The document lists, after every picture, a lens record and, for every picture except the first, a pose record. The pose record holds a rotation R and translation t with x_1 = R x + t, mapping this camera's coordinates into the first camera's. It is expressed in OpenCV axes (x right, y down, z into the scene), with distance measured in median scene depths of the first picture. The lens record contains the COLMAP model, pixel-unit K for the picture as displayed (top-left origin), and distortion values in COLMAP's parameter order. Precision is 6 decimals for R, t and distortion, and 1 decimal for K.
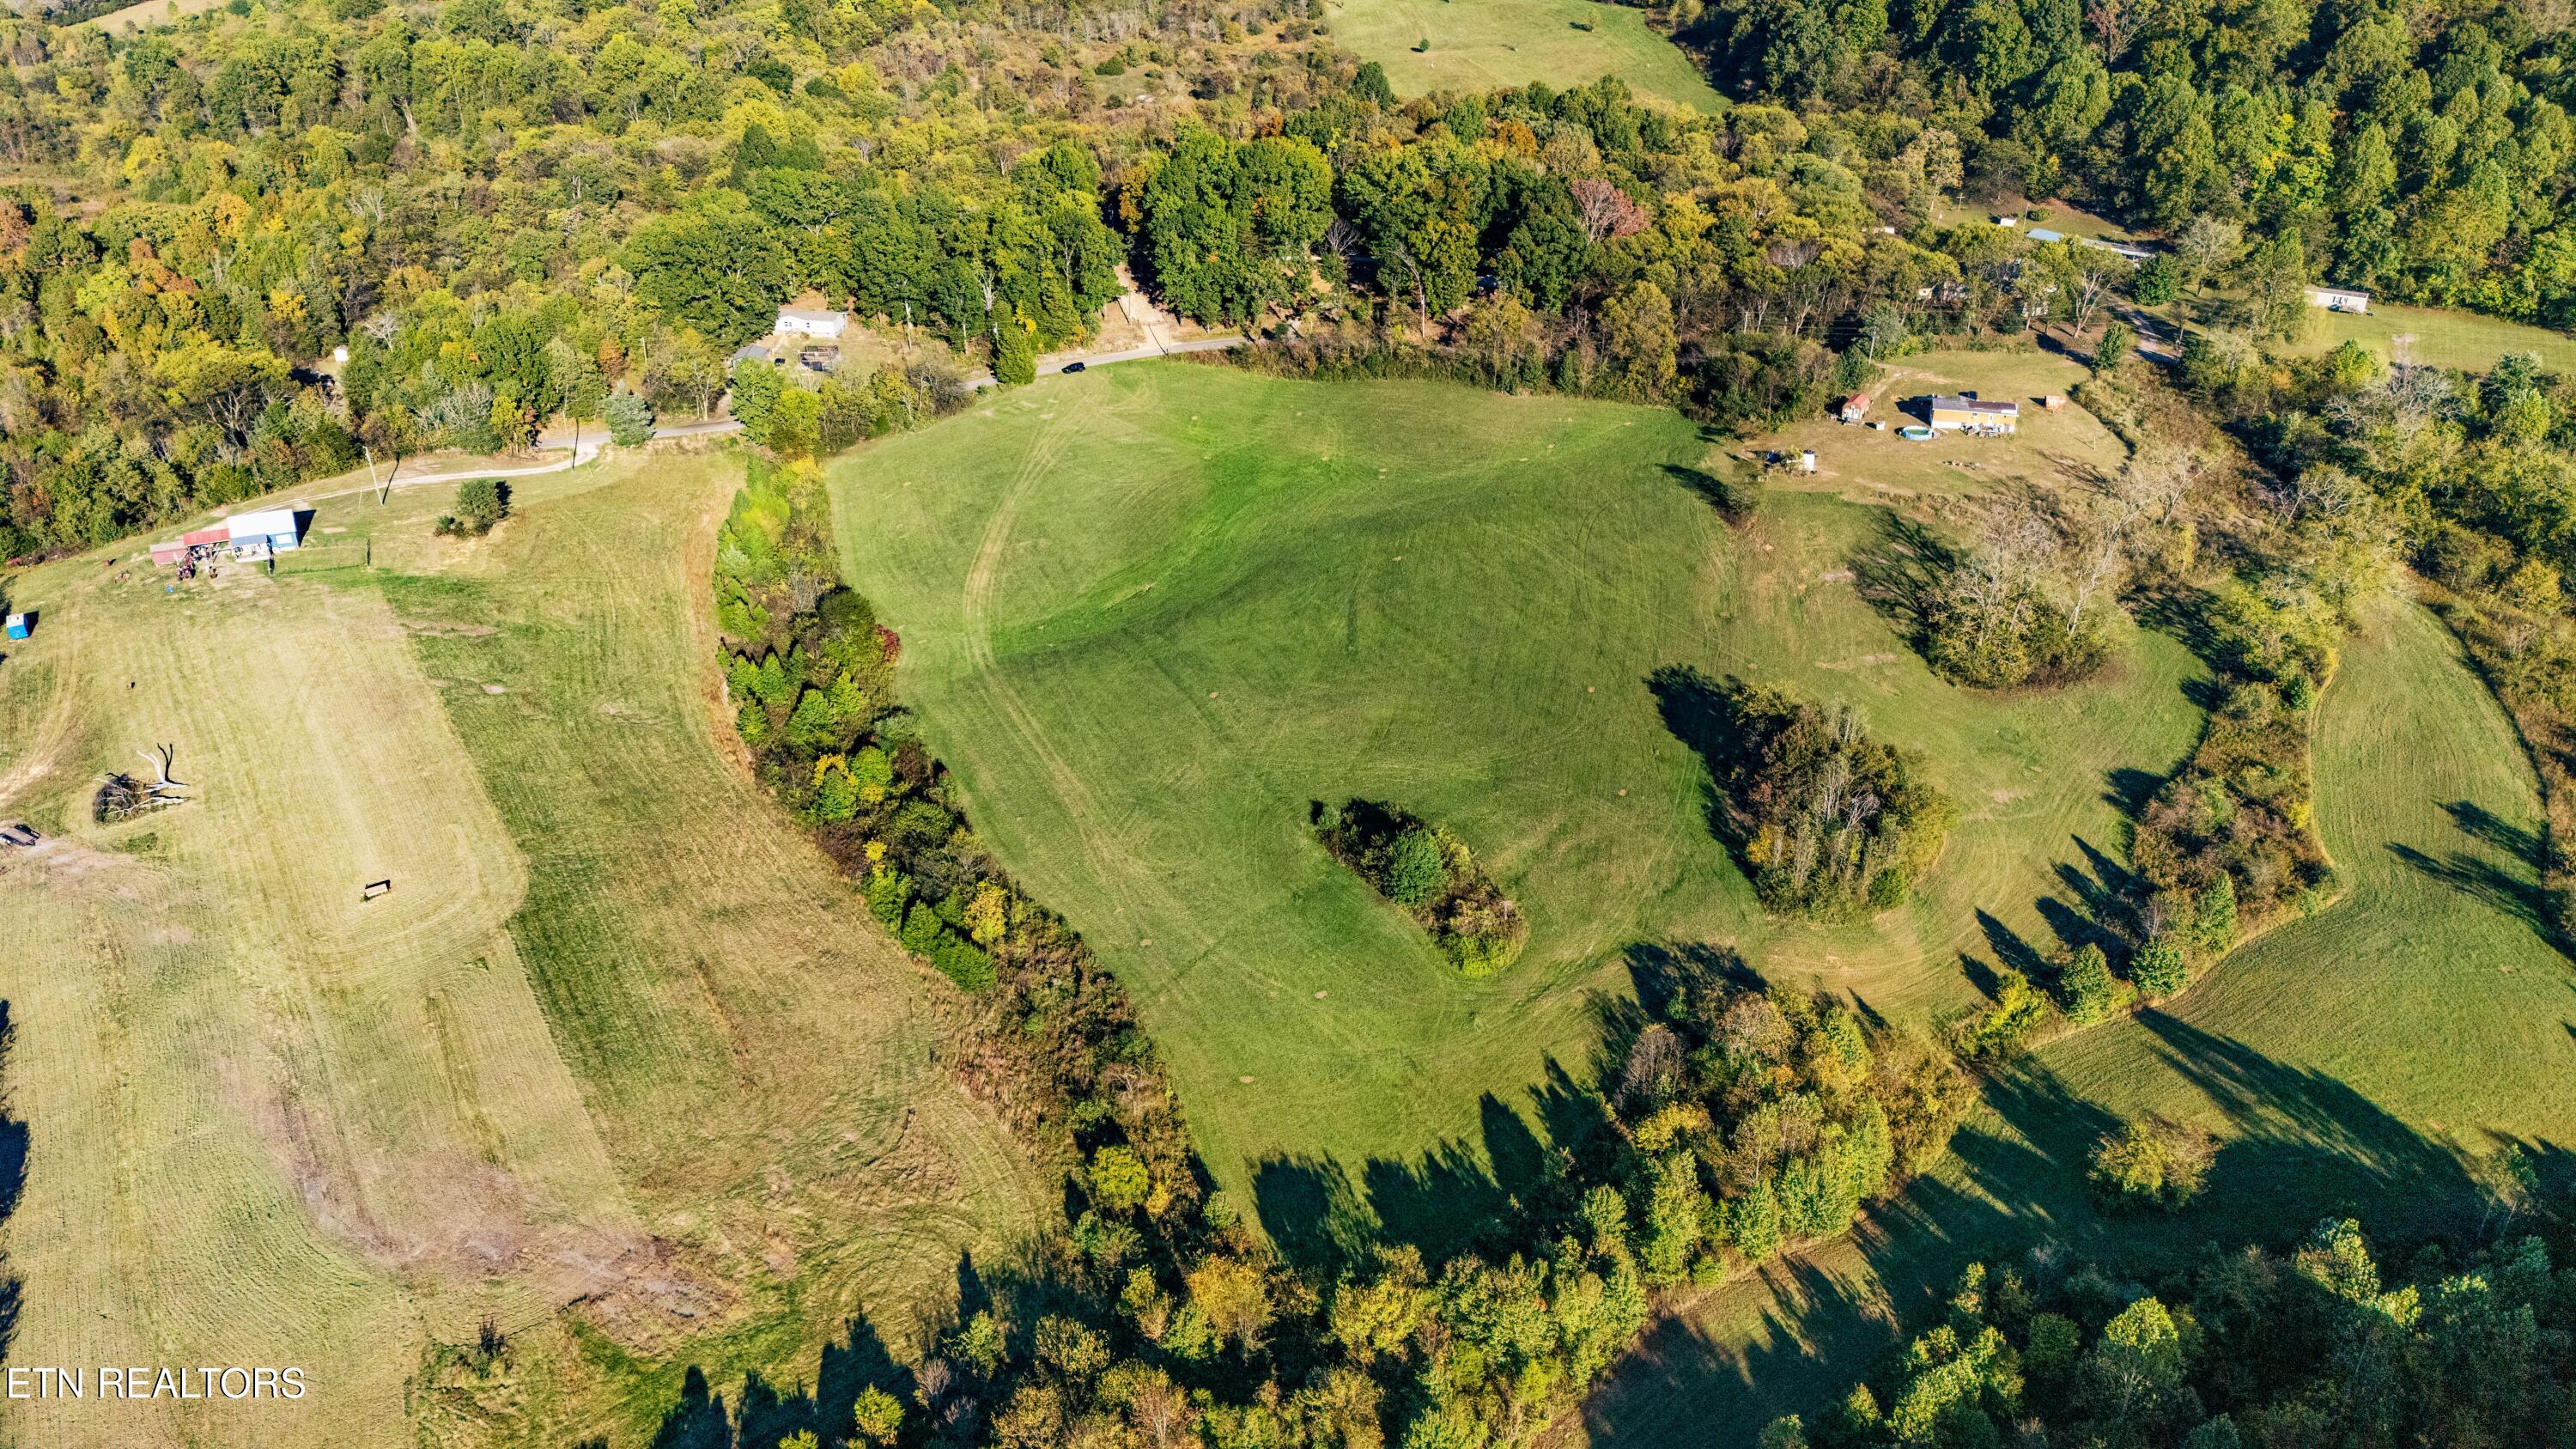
lens RADIAL K [[1892.3, 0, 1277.3], [0, 1892.3, 725.8], [0, 0, 1]] dist [0.044622, -0.027590]
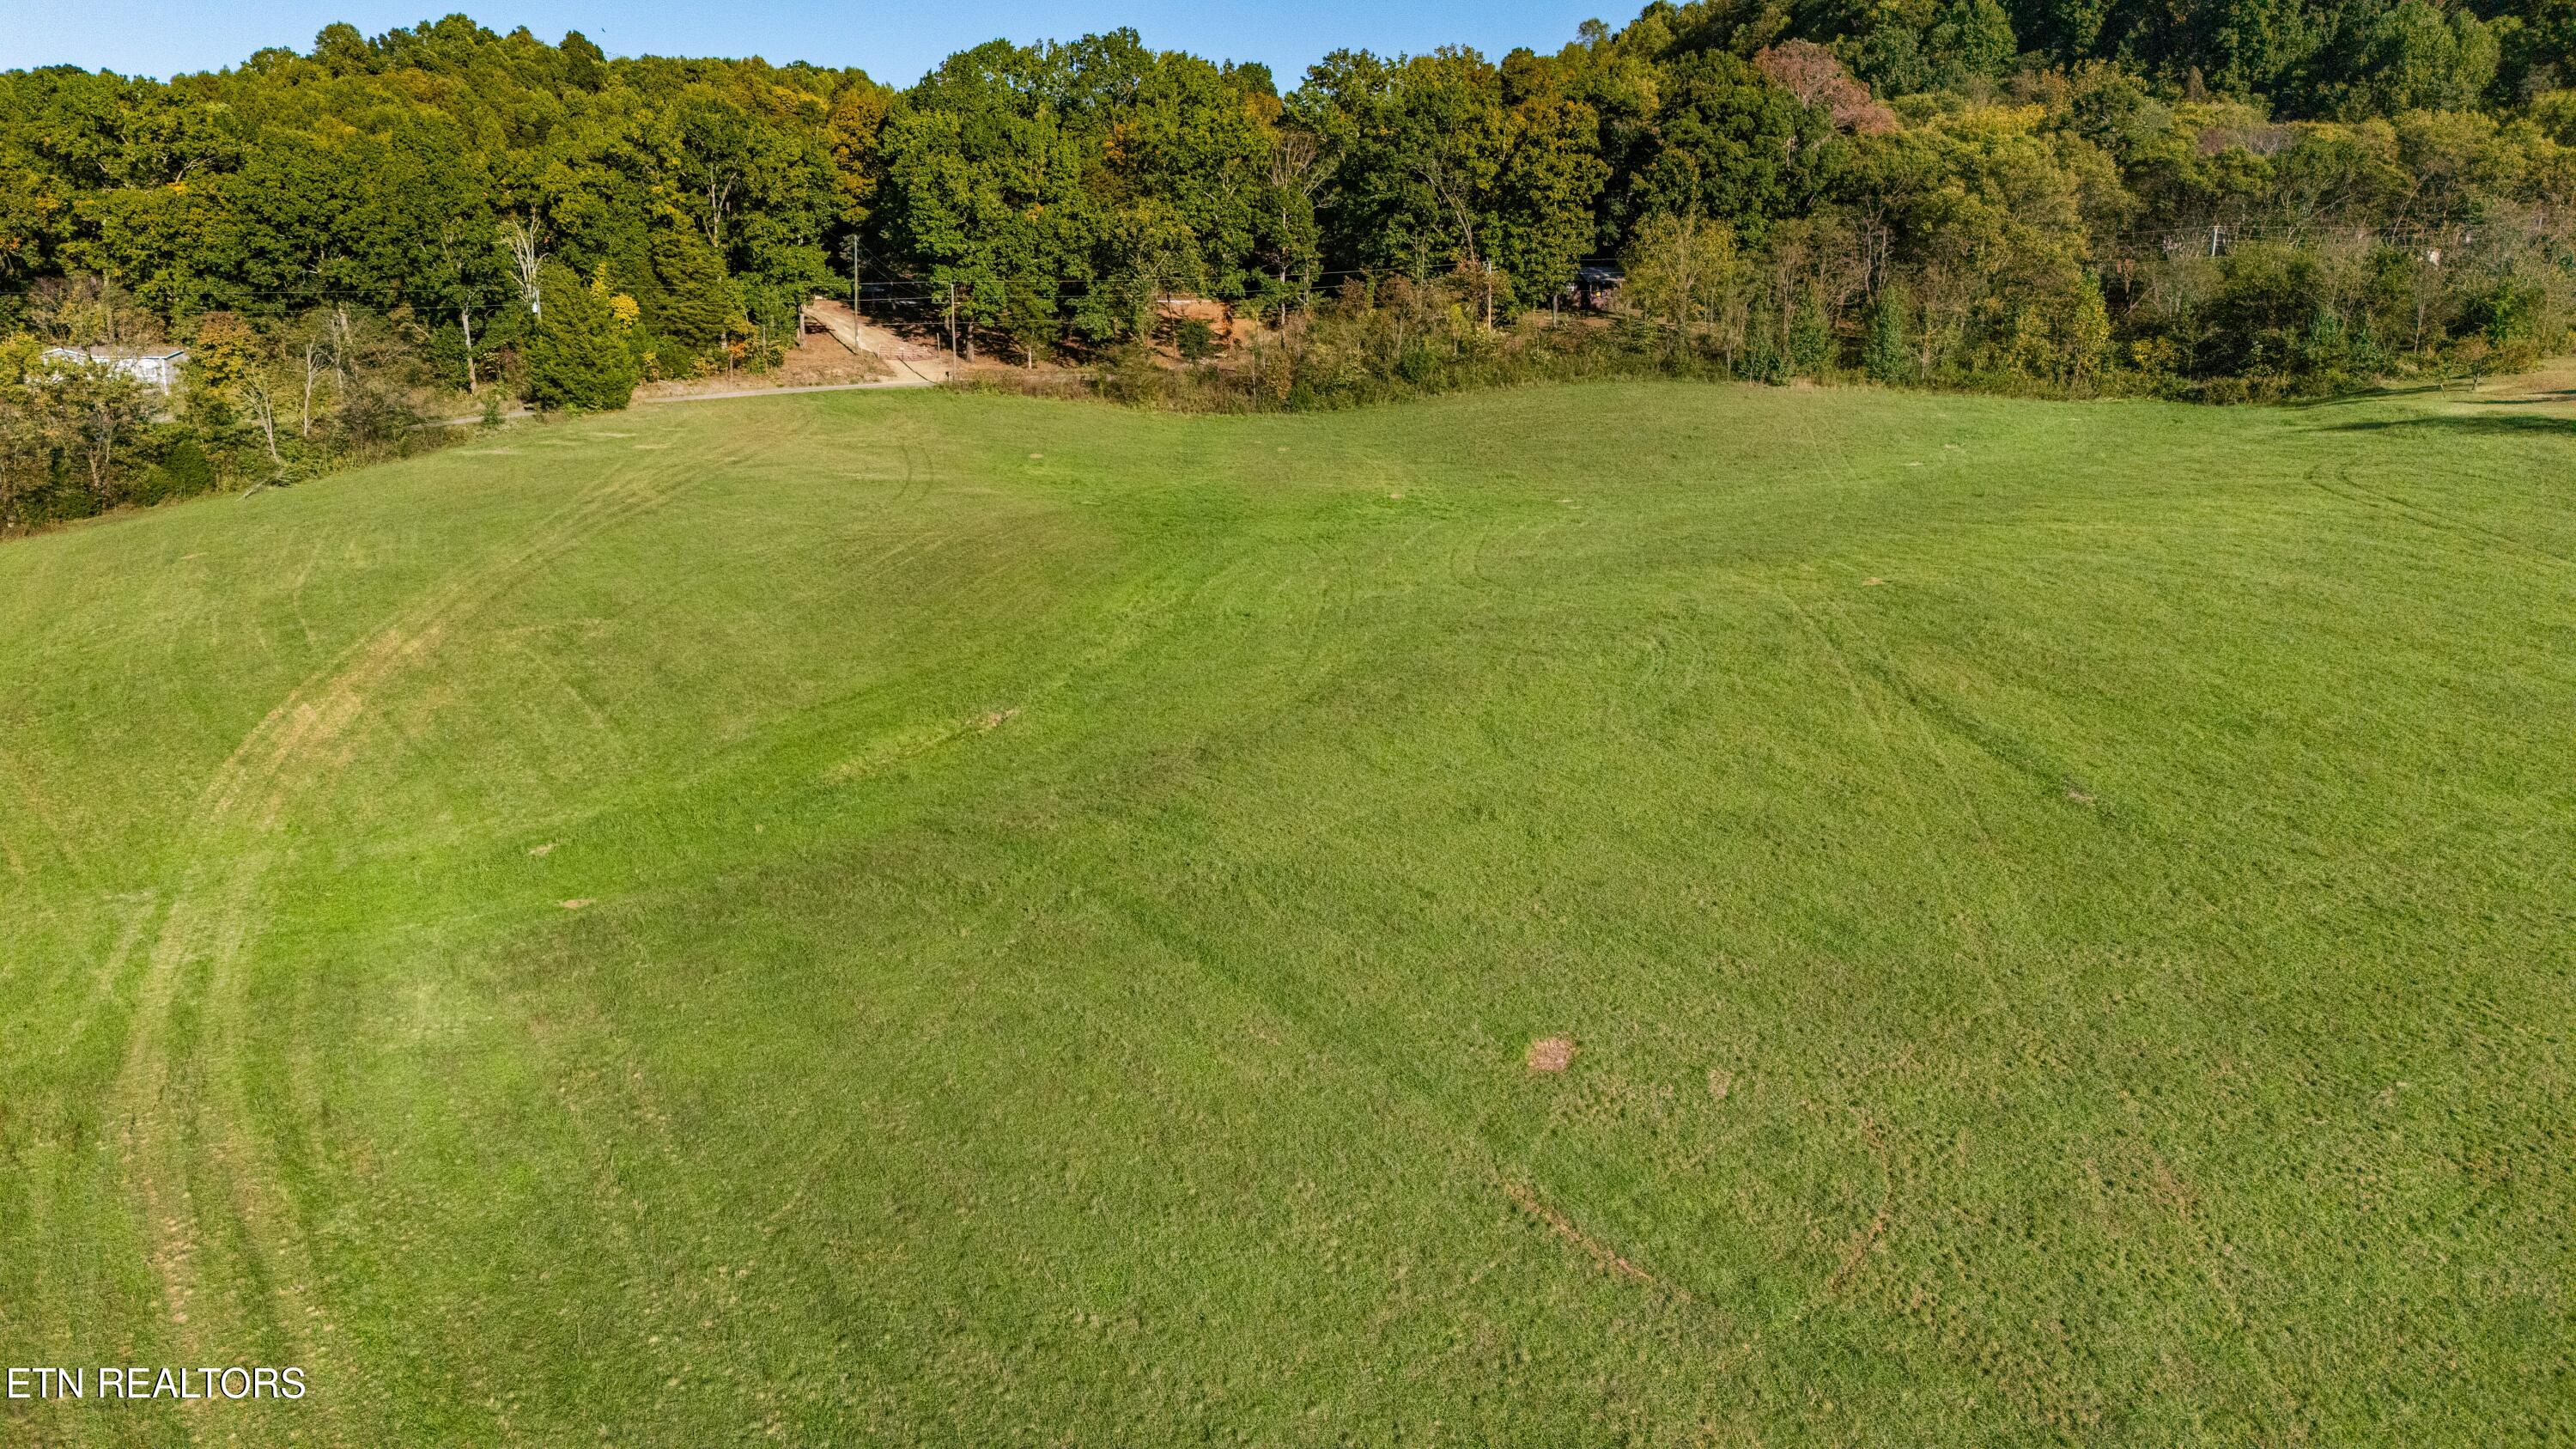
lens RADIAL K [[1892.3, 0, 1279.2], [0, 1892.3, 723.4], [0, 0, 1]] dist [0.044622, -0.027590]
pose [[0.986133, -0.039082, 0.161291, -0.068338], [0.077751, 0.967418, -0.240952, -0.005314], [-0.146619, 0.250151, 0.957041, 0.704788]]
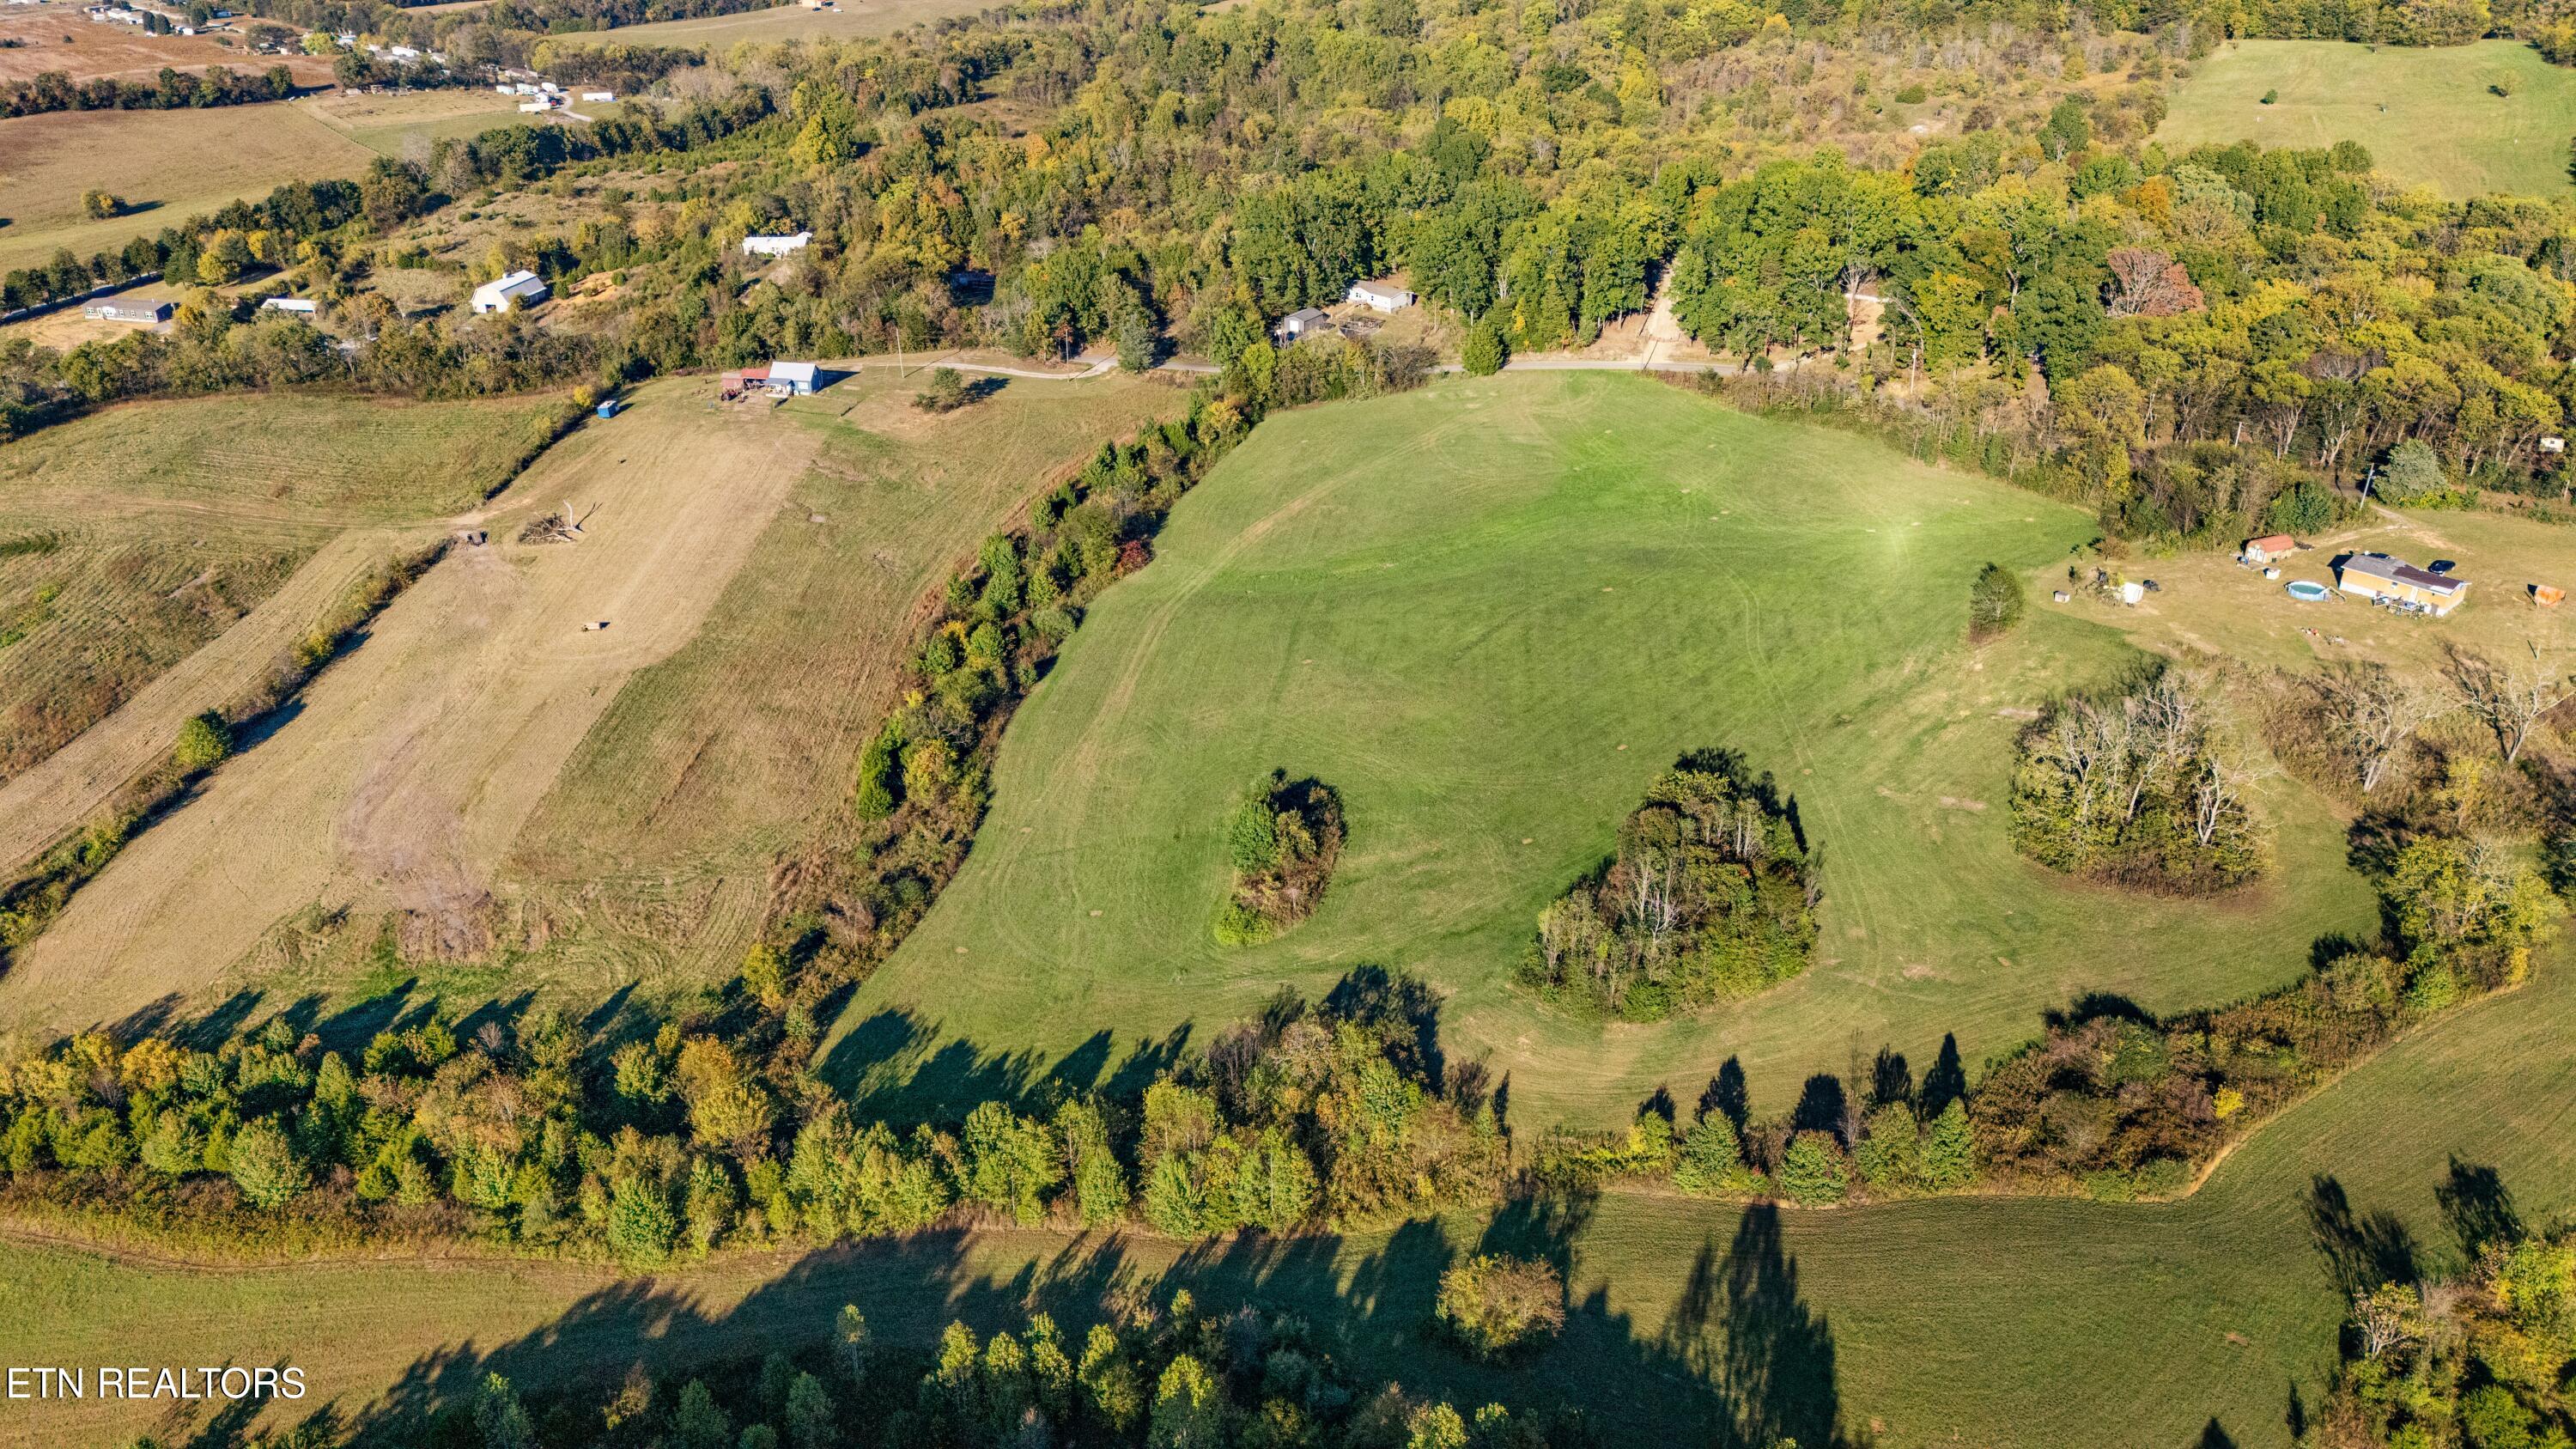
lens RADIAL K [[1892.3, 0, 1284.3], [0, 1892.3, 727.7], [0, 0, 1]] dist [0.044622, -0.027590]
pose [[0.815004, 0.253295, -0.521163, 0.431213], [-0.258109, 0.963936, 0.064855, -0.038390], [0.518795, 0.081660, 0.850989, 0.086150]]
